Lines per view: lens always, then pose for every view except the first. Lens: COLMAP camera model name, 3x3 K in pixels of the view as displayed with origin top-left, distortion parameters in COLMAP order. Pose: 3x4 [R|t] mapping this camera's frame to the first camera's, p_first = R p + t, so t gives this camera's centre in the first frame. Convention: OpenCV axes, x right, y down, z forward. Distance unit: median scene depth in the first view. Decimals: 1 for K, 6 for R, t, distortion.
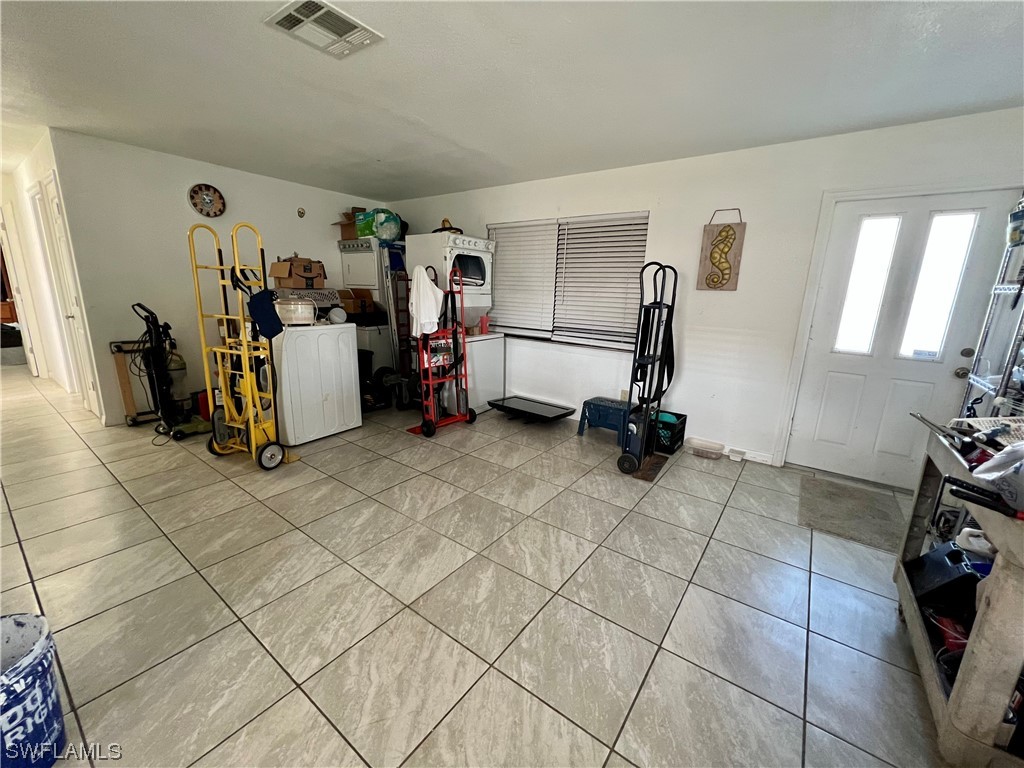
lens RADIAL K [[411.1, 0, 513.0], [0, 411.1, 385.1], [0, 0, 1]] dist [-0.001622, 0.000139]
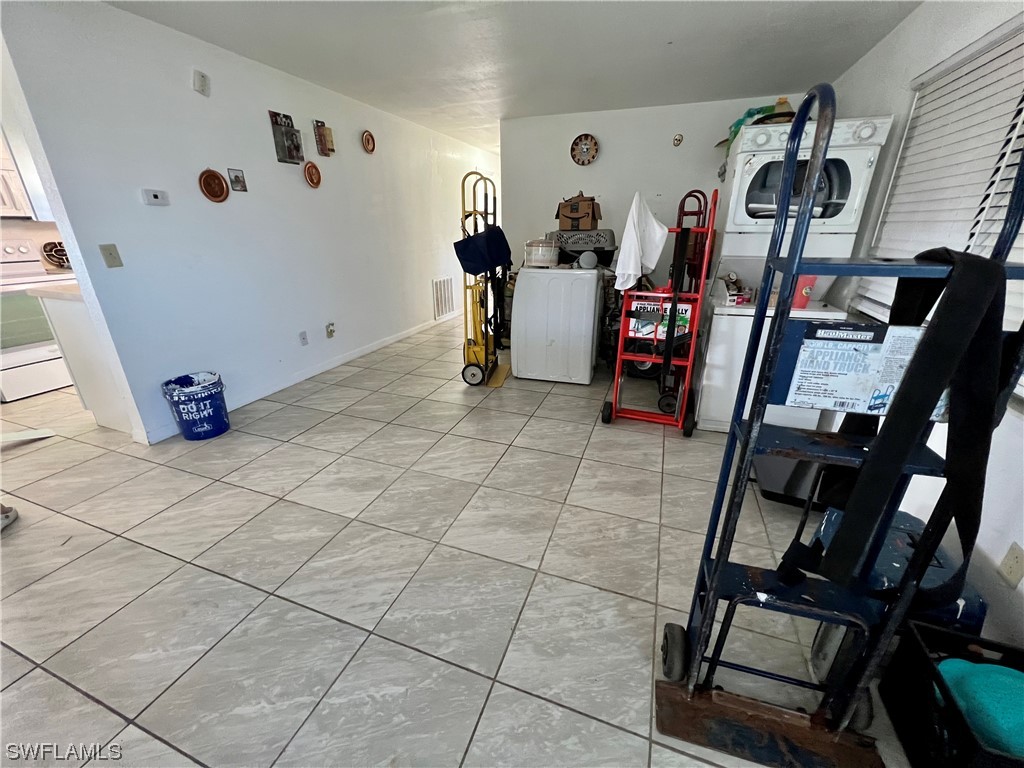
lens RADIAL K [[411.1, 0, 513.0], [0, 411.1, 385.1], [0, 0, 1]] dist [-0.001622, 0.000139]
pose [[0.277061, 0.316228, -0.907324, 0.482082], [-0.206801, 0.941786, 0.265090, -0.125386], [0.938334, 0.114189, 0.326328, 0.628443]]
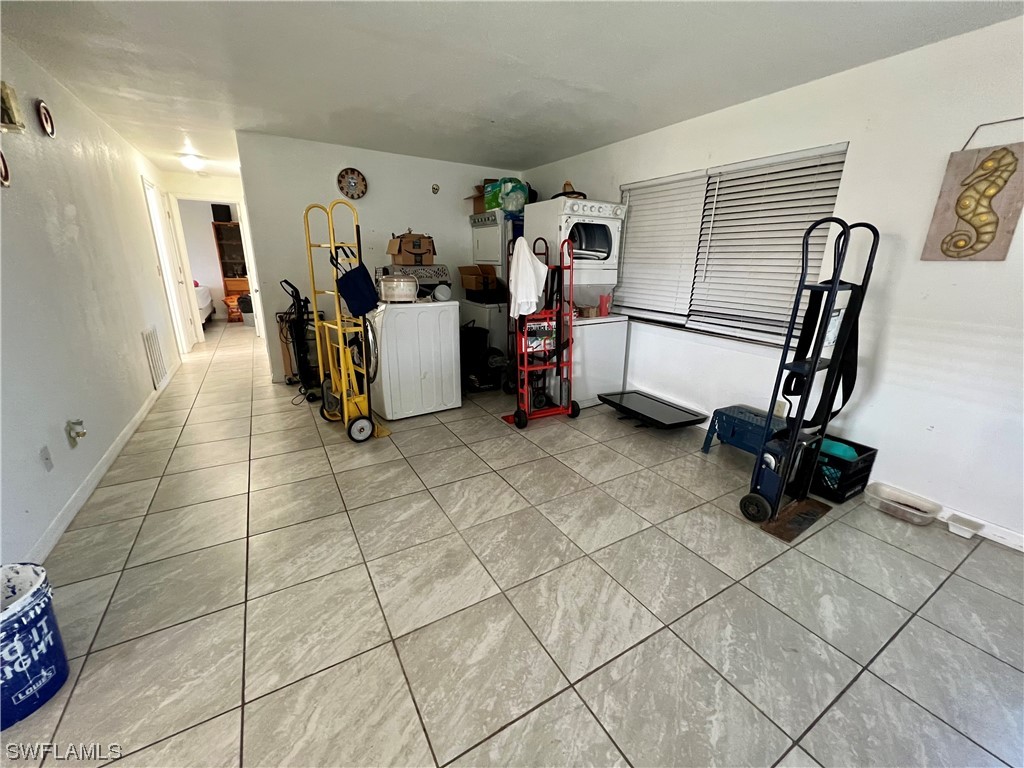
lens RADIAL K [[411.1, 0, 513.0], [0, 411.1, 385.1], [0, 0, 1]] dist [-0.001622, 0.000139]
pose [[0.920844, 0.098808, -0.377204, 0.127255], [-0.077168, 0.994408, 0.072099, -0.037681], [0.382219, -0.037284, 0.923319, 0.168407]]
